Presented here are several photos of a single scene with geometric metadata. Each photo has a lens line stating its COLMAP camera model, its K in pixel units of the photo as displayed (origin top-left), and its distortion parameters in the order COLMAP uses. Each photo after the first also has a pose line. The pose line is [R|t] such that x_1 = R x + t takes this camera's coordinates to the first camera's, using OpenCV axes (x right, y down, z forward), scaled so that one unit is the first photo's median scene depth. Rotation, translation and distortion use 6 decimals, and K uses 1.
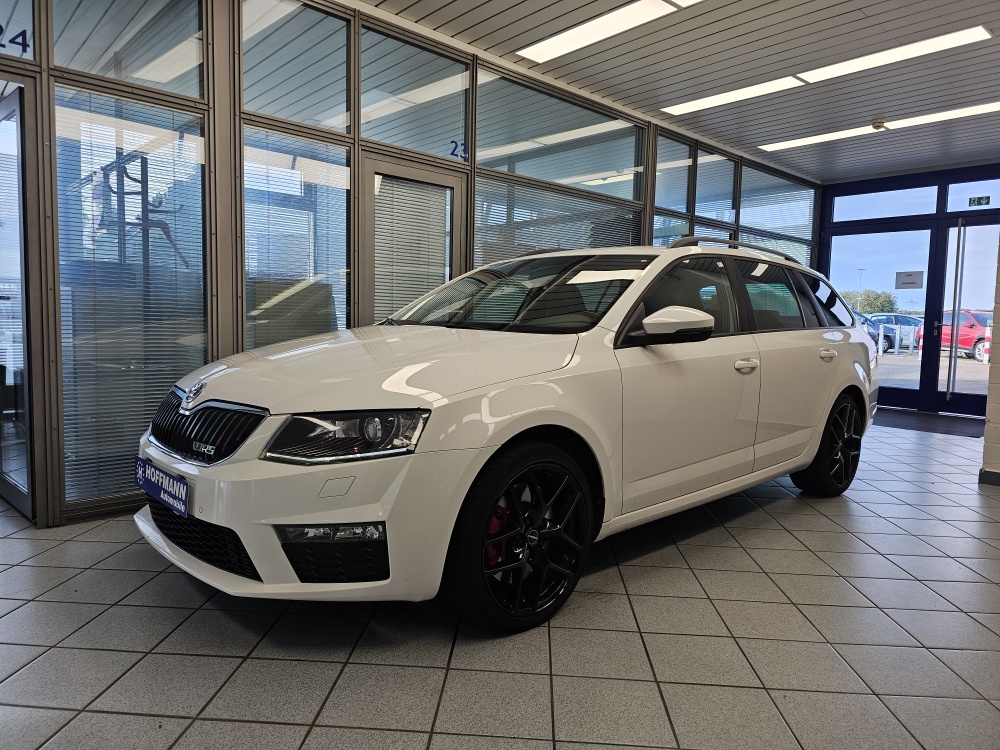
lens RADIAL K [[678.7, 0, 490.9], [0, 678.7, 368.2], [0, 0, 1]] dist [0.058893, -0.060604]
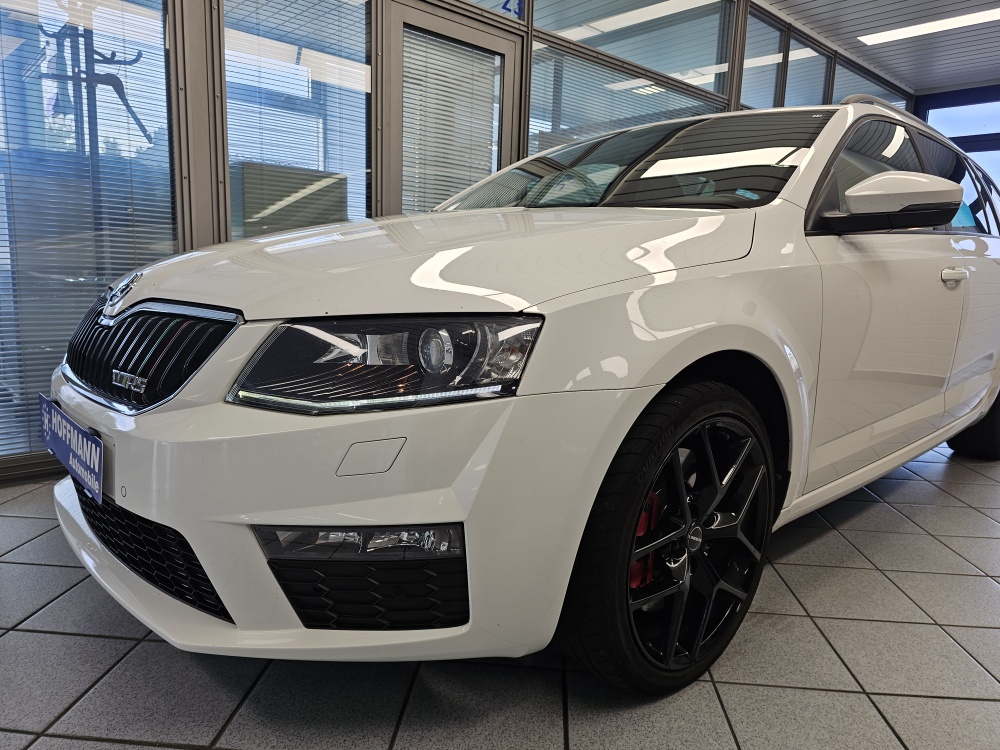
lens RADIAL K [[678.7, 0, 503.9], [0, 678.7, 379.2], [0, 0, 1]] dist [0.058893, -0.060604]
pose [[0.999931, 0.011706, 0.000358, -0.103431], [-0.011690, 0.995808, 0.090717, 0.055060], [0.000706, -0.090715, 0.995877, 0.403179]]
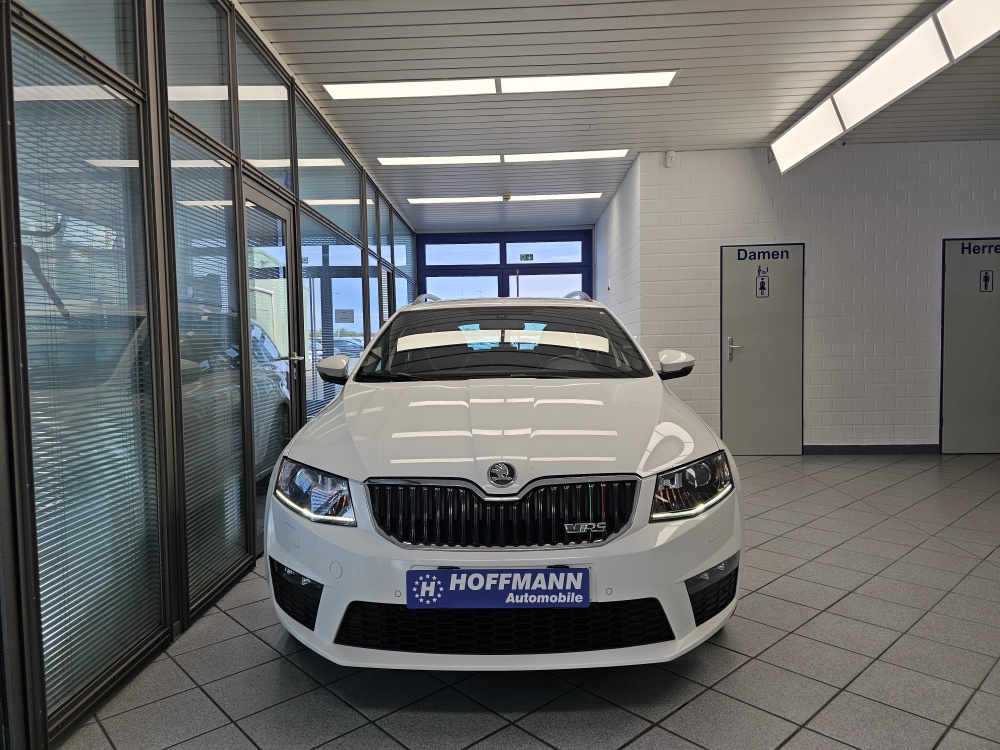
lens RADIAL K [[678.7, 0, 496.6], [0, 678.7, 372.4], [0, 0, 1]] dist [0.058893, -0.060604]
pose [[0.689642, -0.066137, 0.721124, -1.060370], [0.086229, 0.996236, 0.008903, -0.104181], [-0.718999, 0.056042, 0.692748, 0.391825]]
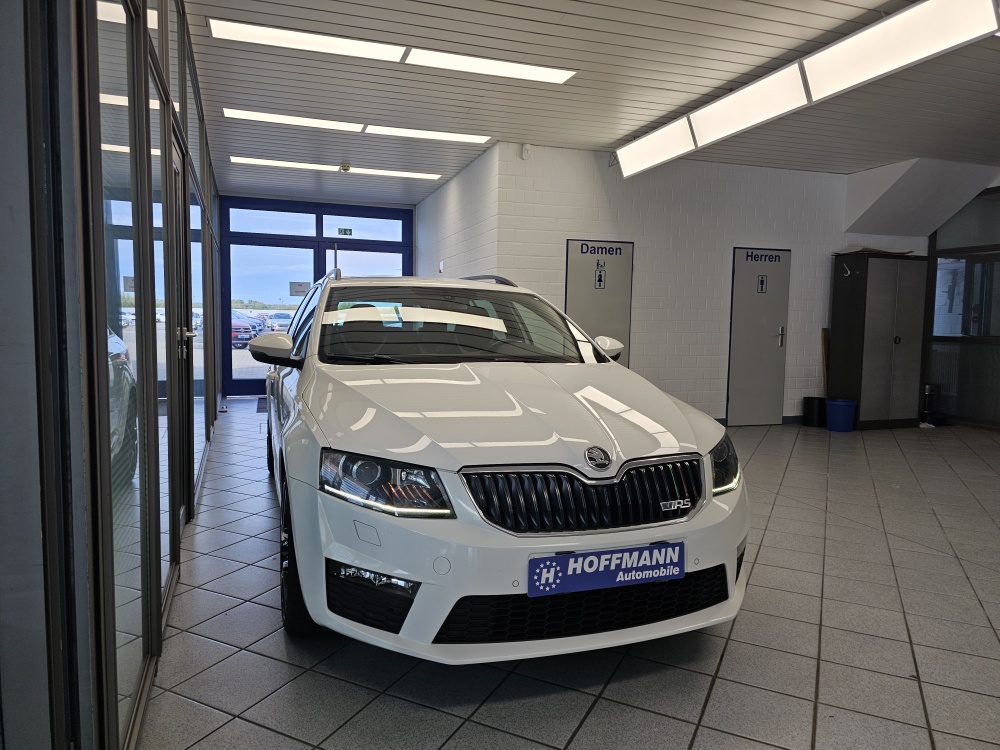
lens RADIAL K [[678.7, 0, 497.5], [0, 678.7, 369.4], [0, 0, 1]] dist [0.058893, -0.060604]
pose [[0.385935, -0.080410, 0.919015, -1.300041], [0.060394, 0.996259, 0.061806, -0.145103], [-0.920547, 0.031650, 0.389348, 0.771097]]
